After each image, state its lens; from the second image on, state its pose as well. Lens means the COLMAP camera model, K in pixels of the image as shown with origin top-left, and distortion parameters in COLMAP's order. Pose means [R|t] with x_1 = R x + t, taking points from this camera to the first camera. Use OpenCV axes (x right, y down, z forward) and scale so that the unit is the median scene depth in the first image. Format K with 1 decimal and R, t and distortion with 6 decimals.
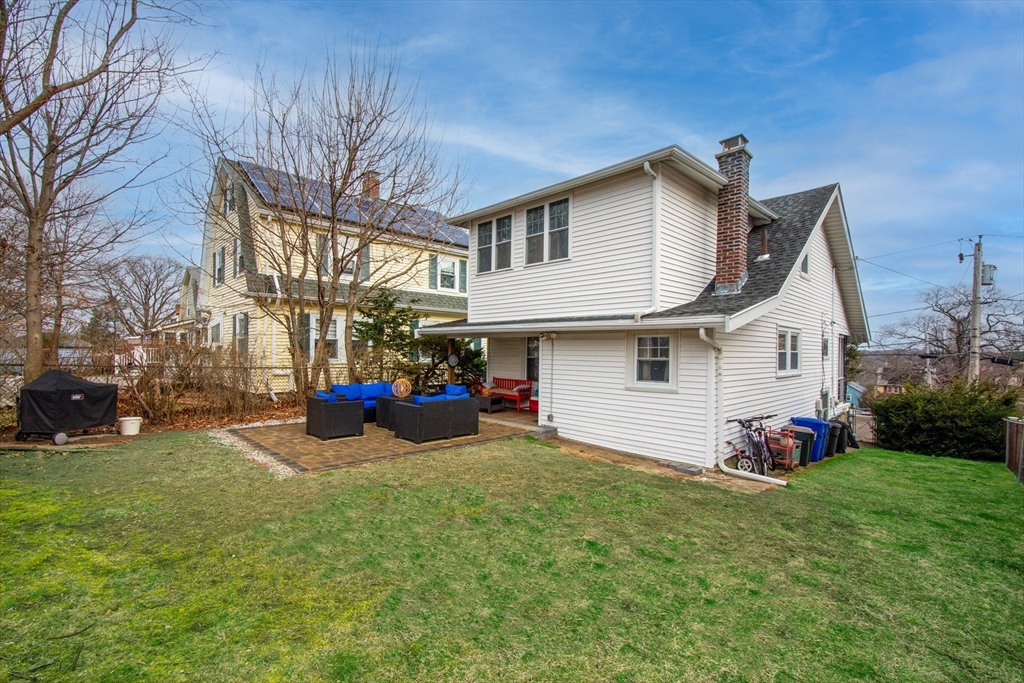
lens RADIAL K [[463.5, 0, 518.2], [0, 463.5, 340.4], [0, 0, 1]] dist [-0.002603, -0.000358]
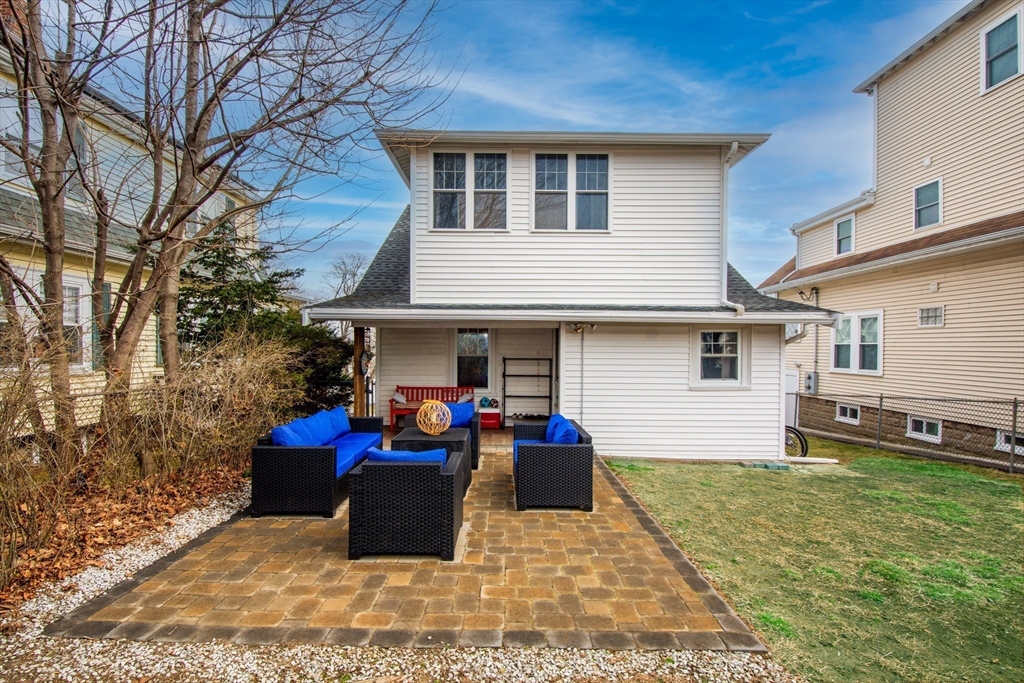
lens RADIAL K [[463.5, 0, 512.2], [0, 463.5, 345.6], [0, 0, 1]] dist [-0.002603, -0.000358]
pose [[0.694587, -0.000717, 0.719408, -0.566325], [-0.014679, 0.999777, 0.015169, 0.010398], [-0.719259, -0.021096, 0.694422, 0.548237]]
